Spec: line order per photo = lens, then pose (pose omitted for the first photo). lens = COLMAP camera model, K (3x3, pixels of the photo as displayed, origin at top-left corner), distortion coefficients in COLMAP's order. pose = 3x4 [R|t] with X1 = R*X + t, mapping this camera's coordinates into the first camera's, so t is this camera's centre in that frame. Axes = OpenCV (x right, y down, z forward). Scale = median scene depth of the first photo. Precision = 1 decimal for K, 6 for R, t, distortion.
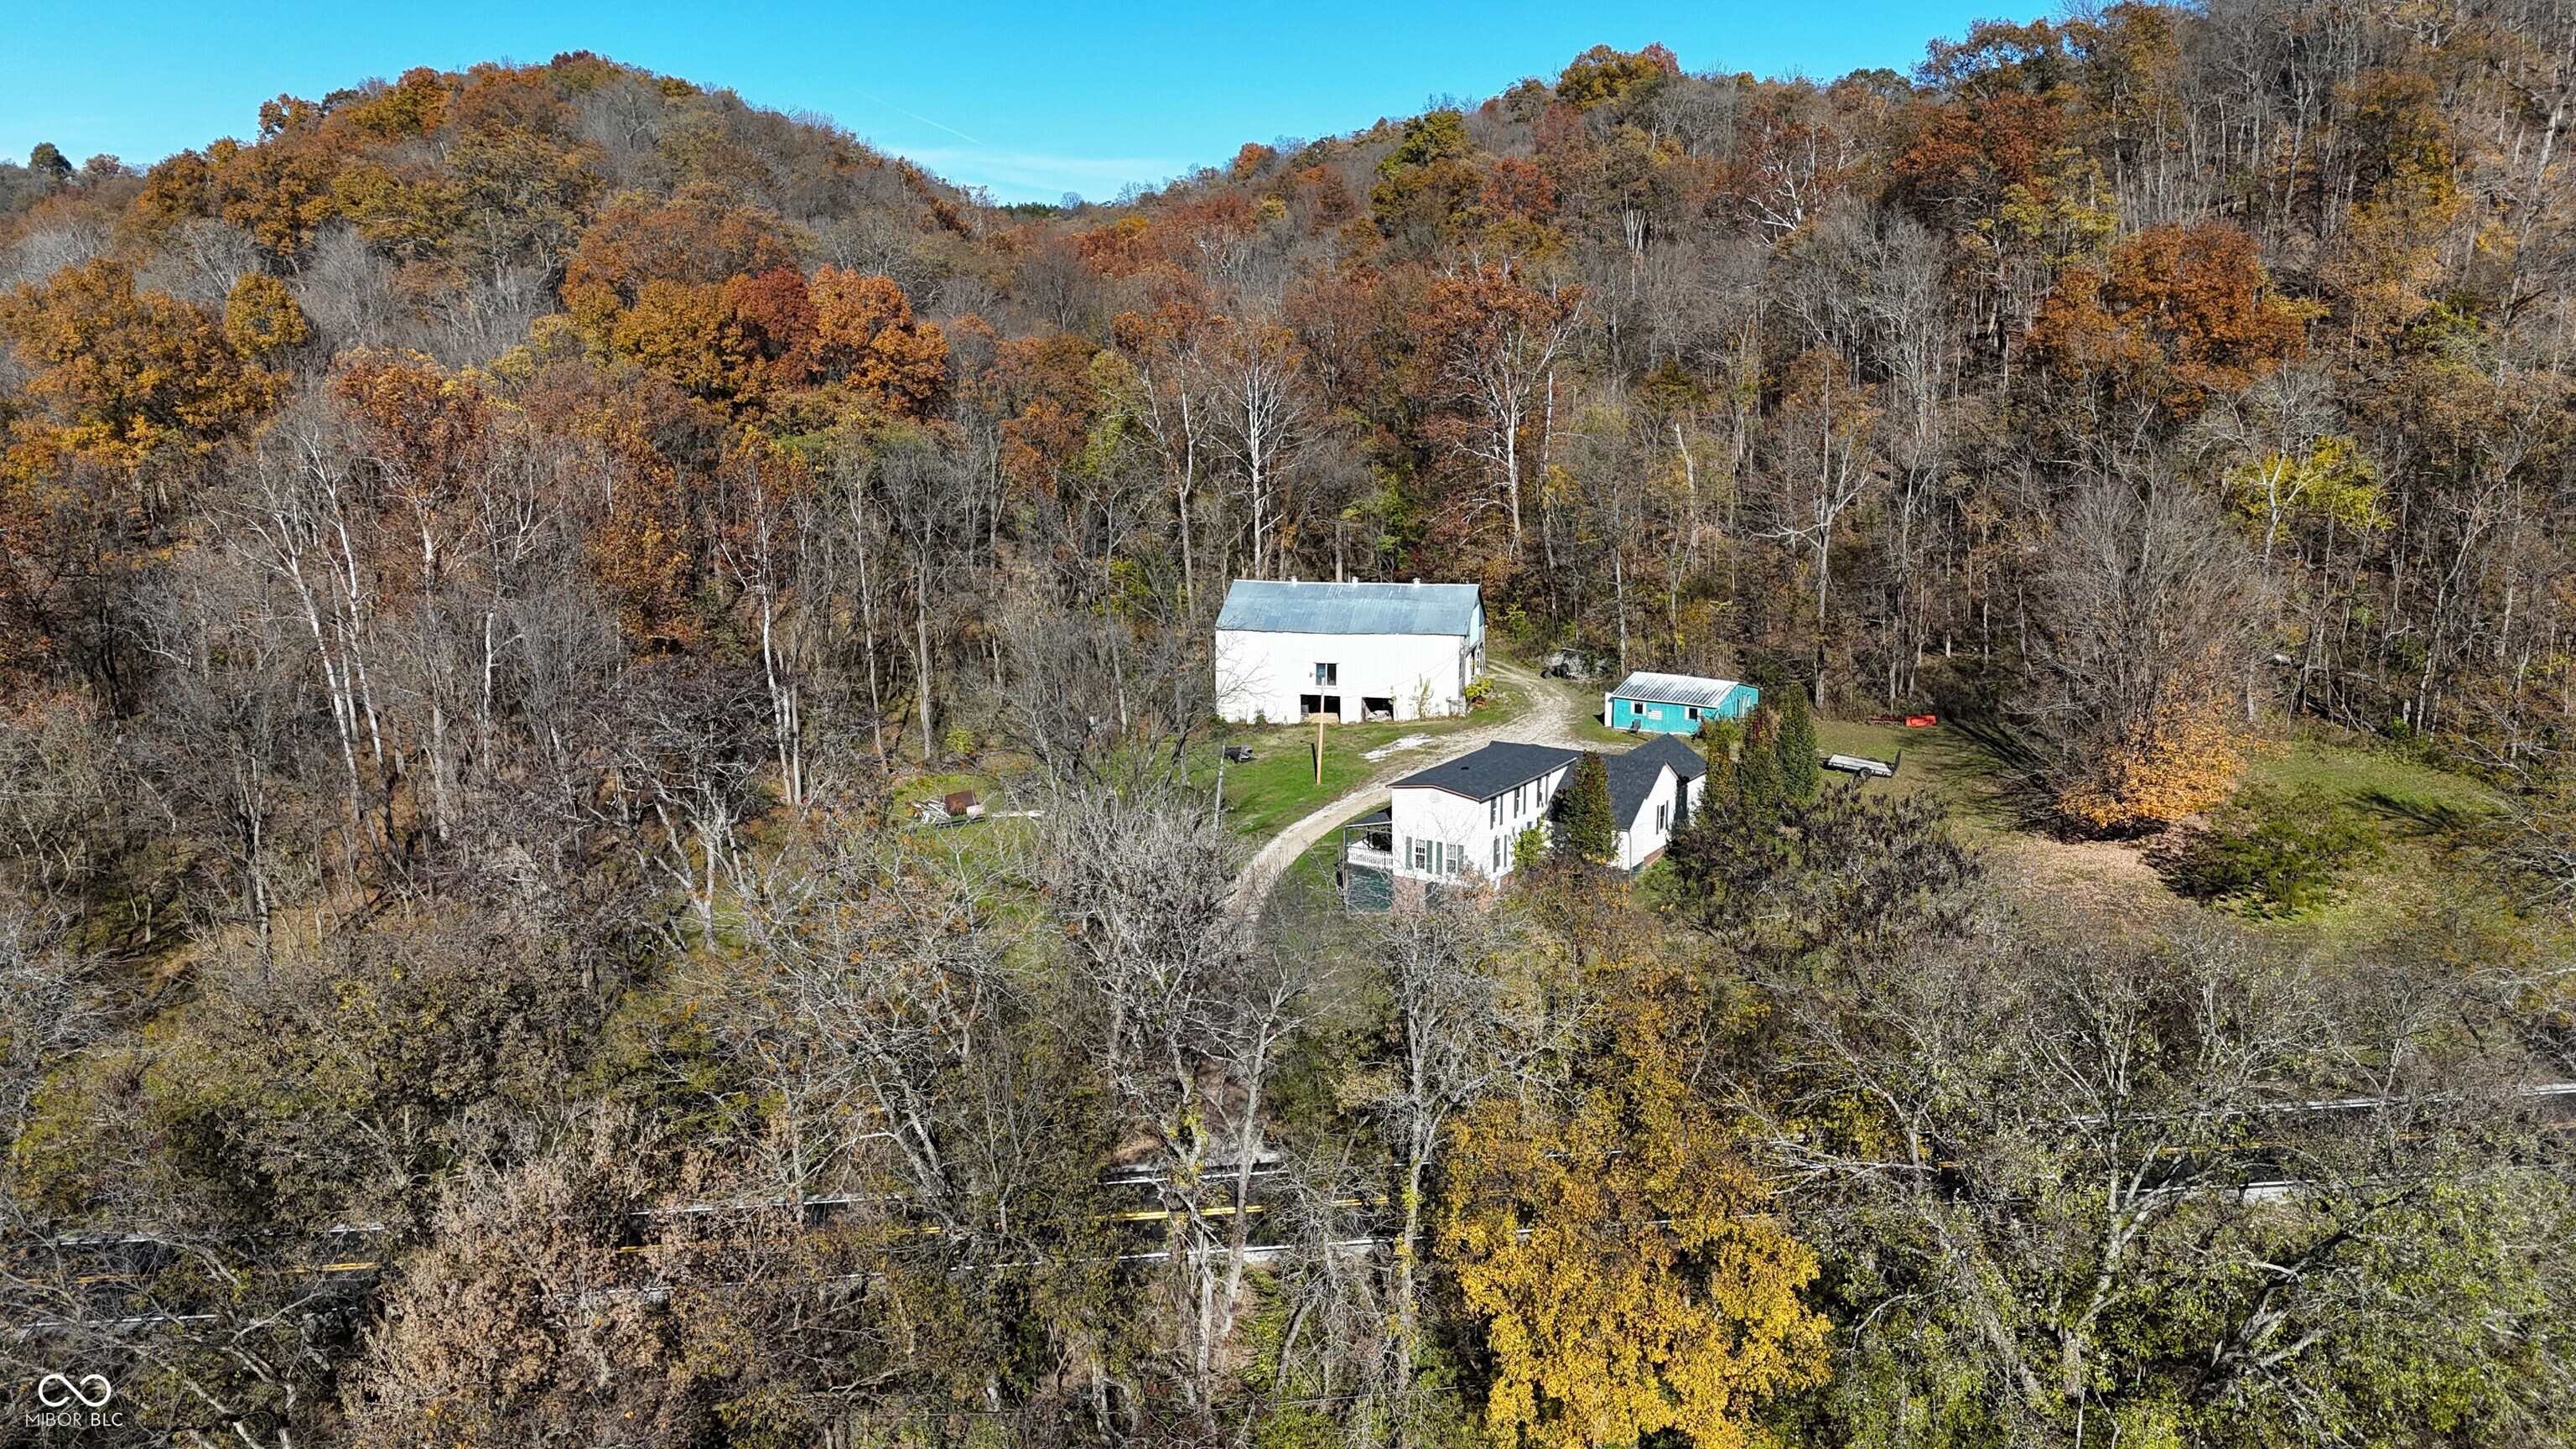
lens RADIAL K [[1889.9, 0, 1244.6], [0, 1889.9, 631.0], [0, 0, 1]] dist [0.075650, -0.065143]
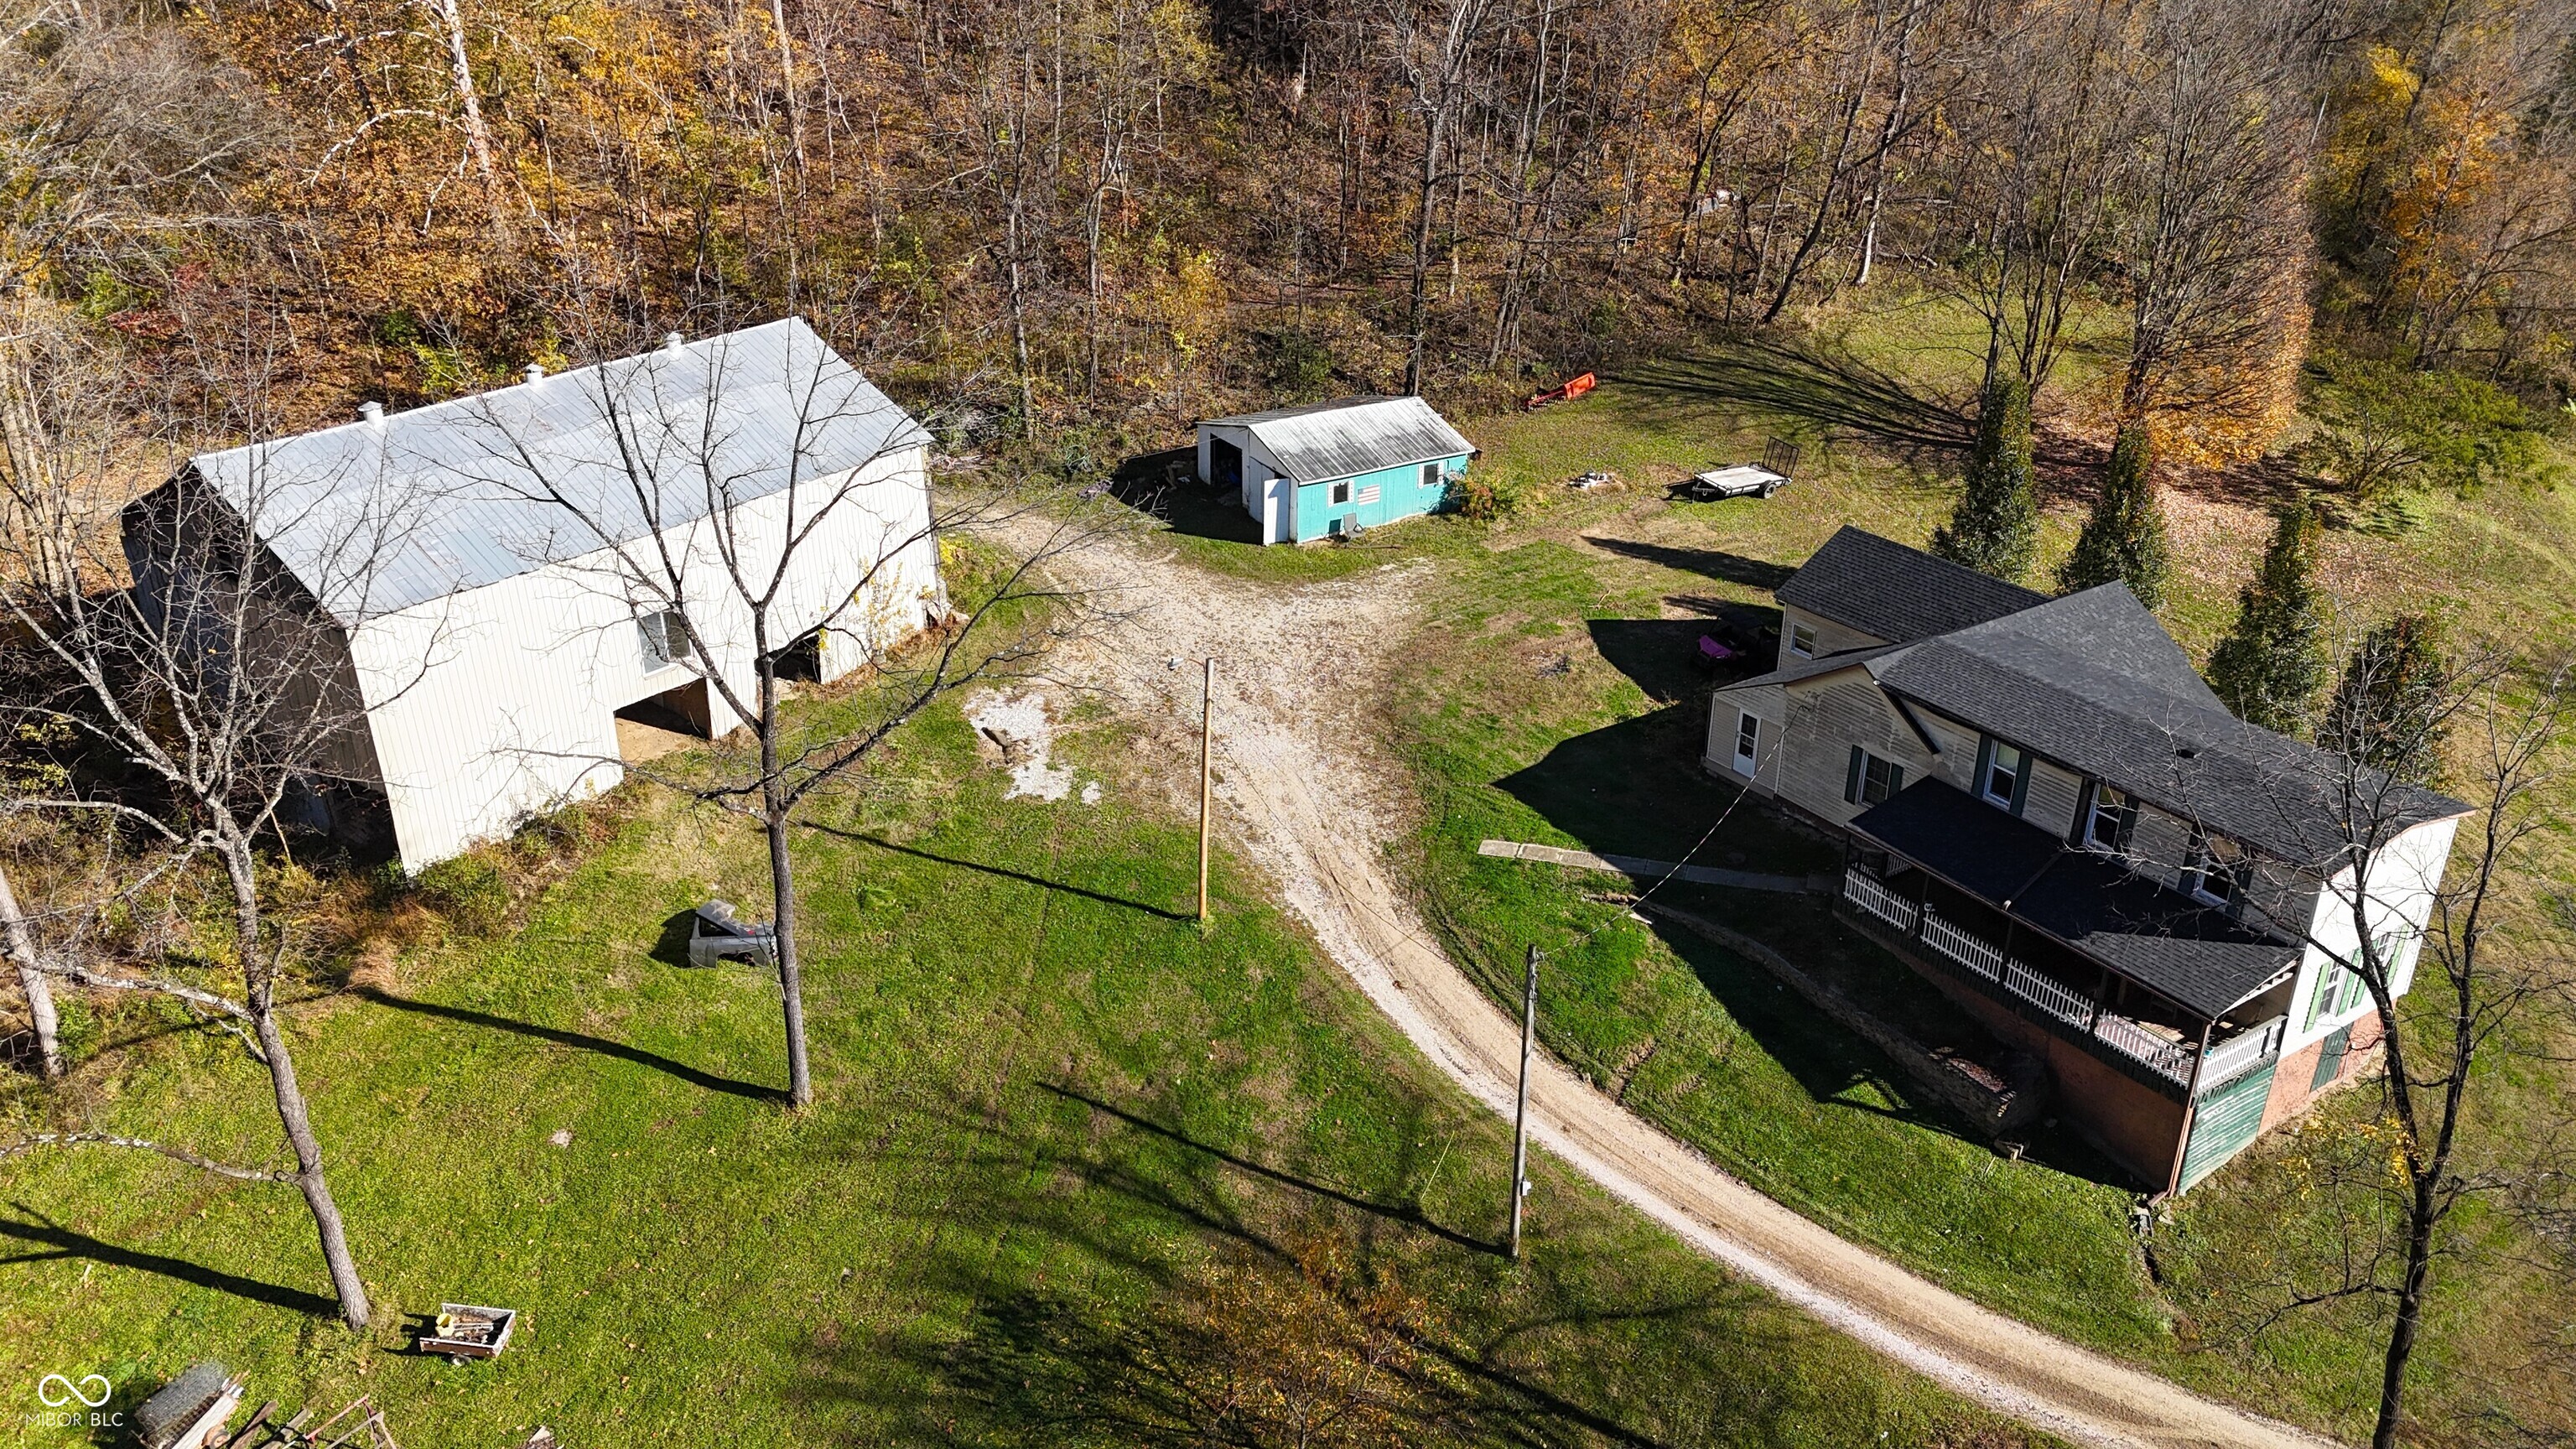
lens RADIAL K [[1889.9, 0, 1279.2], [0, 1889.9, 712.8], [0, 0, 1]] dist [0.075650, -0.065143]
pose [[0.402413, -0.382956, 0.831510, -0.233631], [0.132408, 0.923096, 0.361057, -0.085638], [-0.905832, -0.035195, 0.422173, 0.726354]]
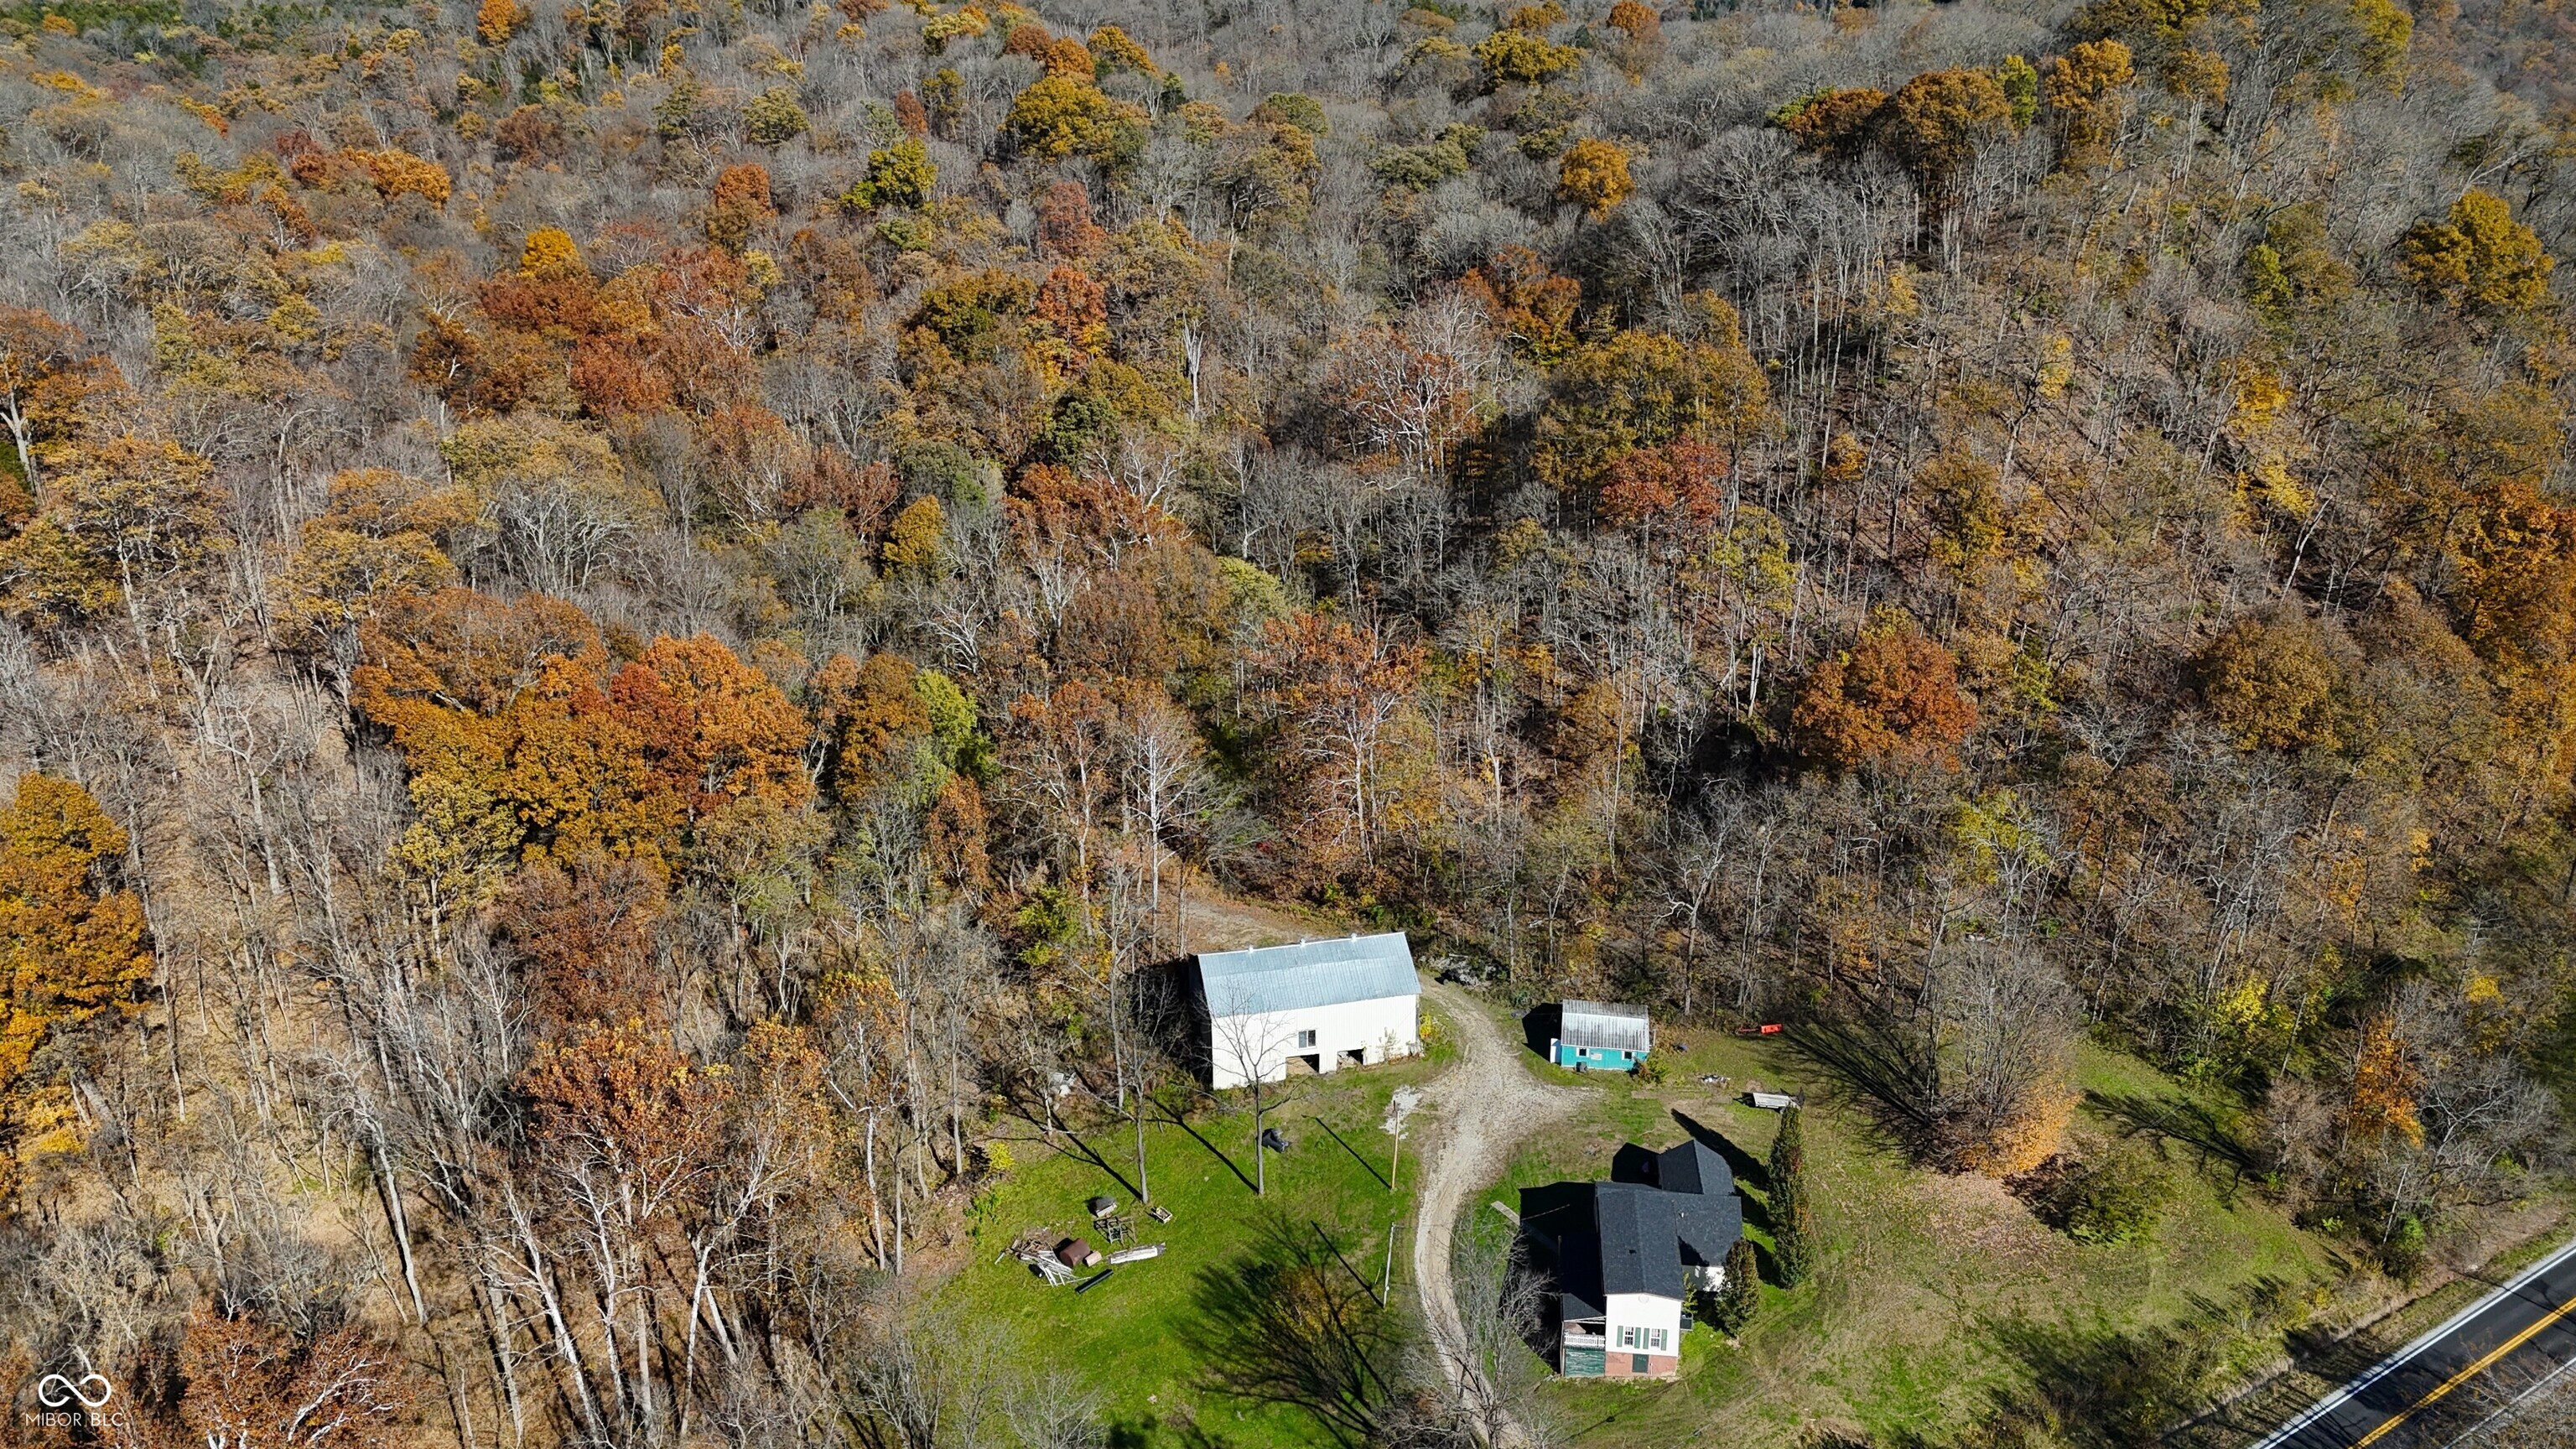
lens RADIAL K [[1889.9, 0, 1278.3], [0, 1889.9, 698.8], [0, 0, 1]] dist [0.075650, -0.065143]
pose [[0.894955, -0.149731, 0.420281, -0.441974], [0.066147, 0.976123, 0.206903, -0.433878], [-0.441226, -0.157368, 0.883490, -0.008813]]
